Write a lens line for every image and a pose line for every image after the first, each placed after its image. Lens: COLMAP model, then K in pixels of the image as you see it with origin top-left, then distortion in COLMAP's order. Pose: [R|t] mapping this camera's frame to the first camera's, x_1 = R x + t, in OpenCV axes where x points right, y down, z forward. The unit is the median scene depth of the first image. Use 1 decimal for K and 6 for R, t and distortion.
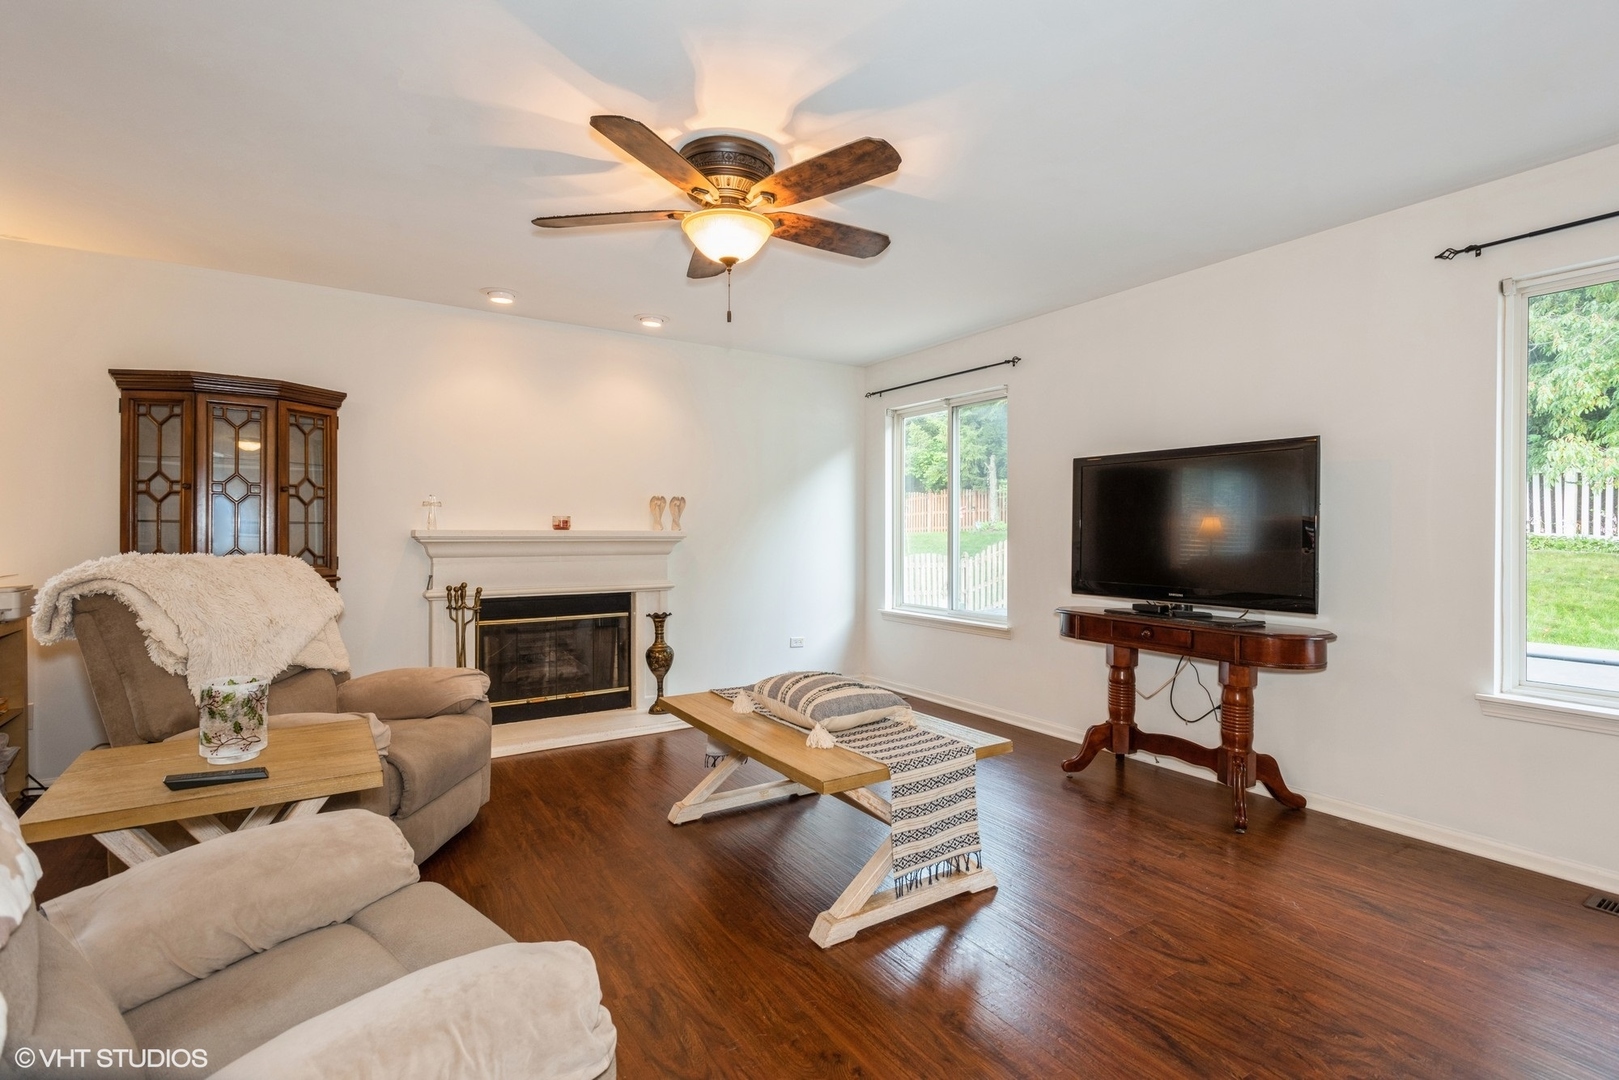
lens RADIAL K [[773.2, 0, 817.6], [0, 773.2, 532.4], [0, 0, 1]] dist [0.019156, -0.000154]
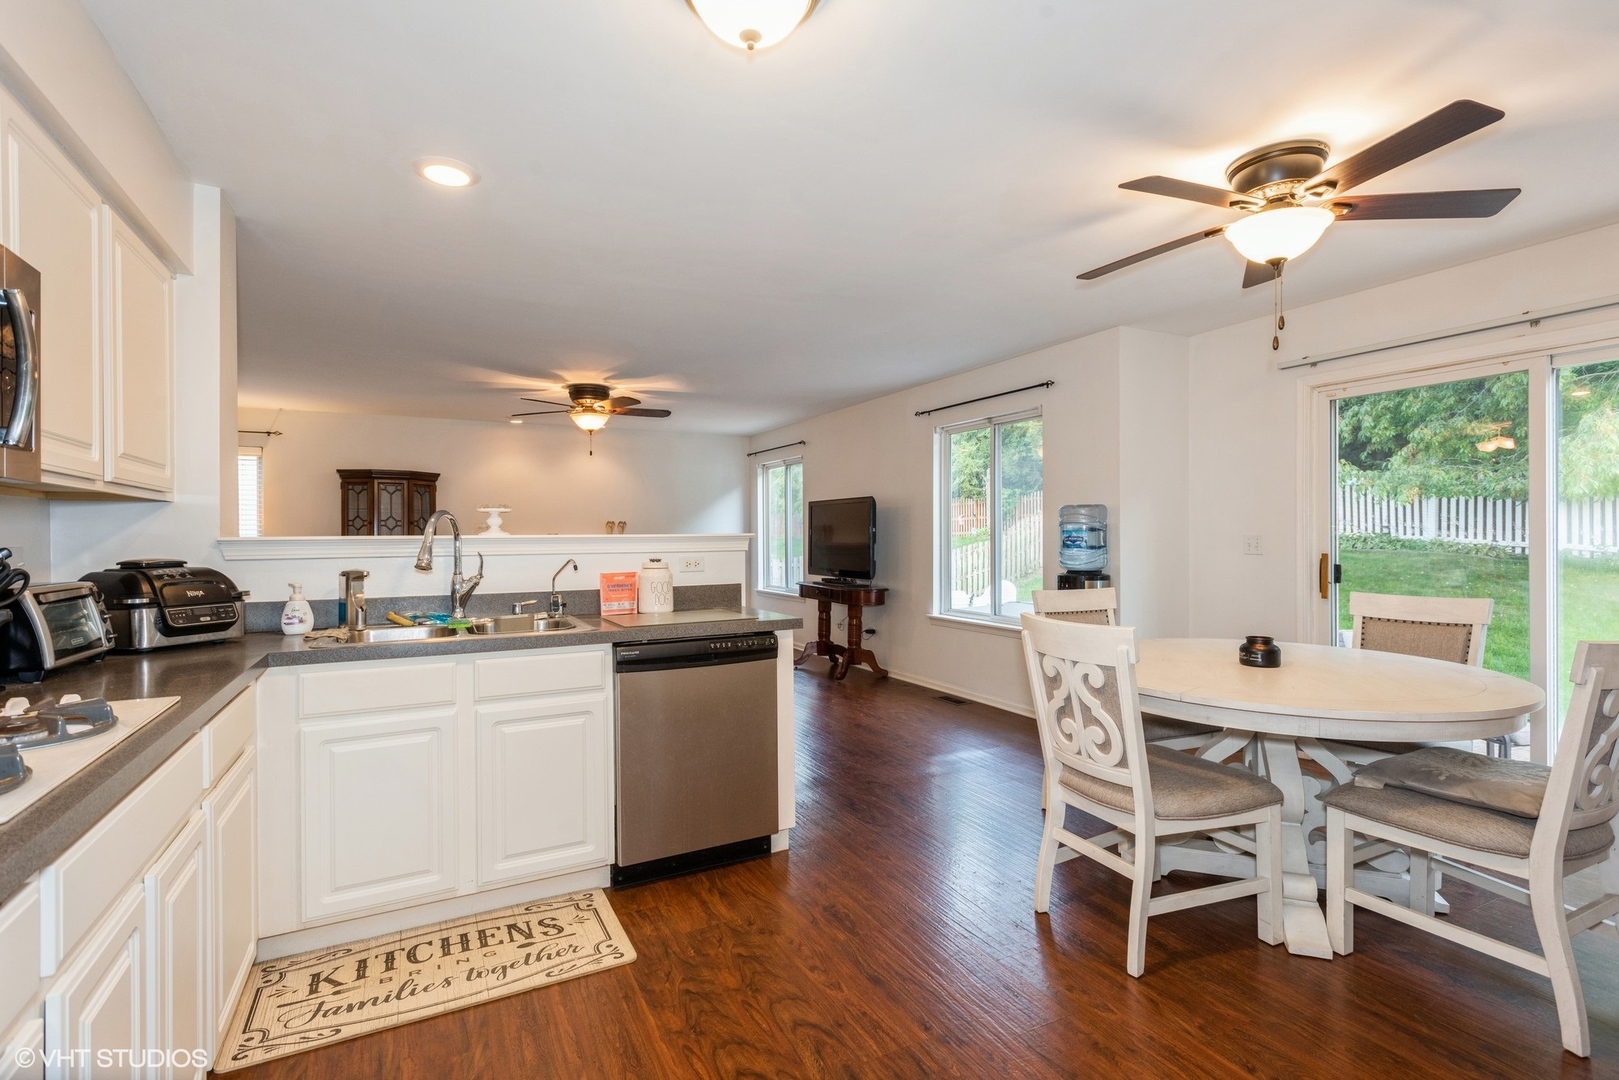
lens RADIAL K [[795.1, 0, 809.5], [0, 795.1, 540.0], [0, 0, 1]] dist [0.019886, -0.000018]
pose [[0.994579, -0.006682, -0.103771, 0.531604], [0.006889, 0.999975, 0.001633, -0.006205], [0.103757, -0.002339, 0.994600, -0.909018]]
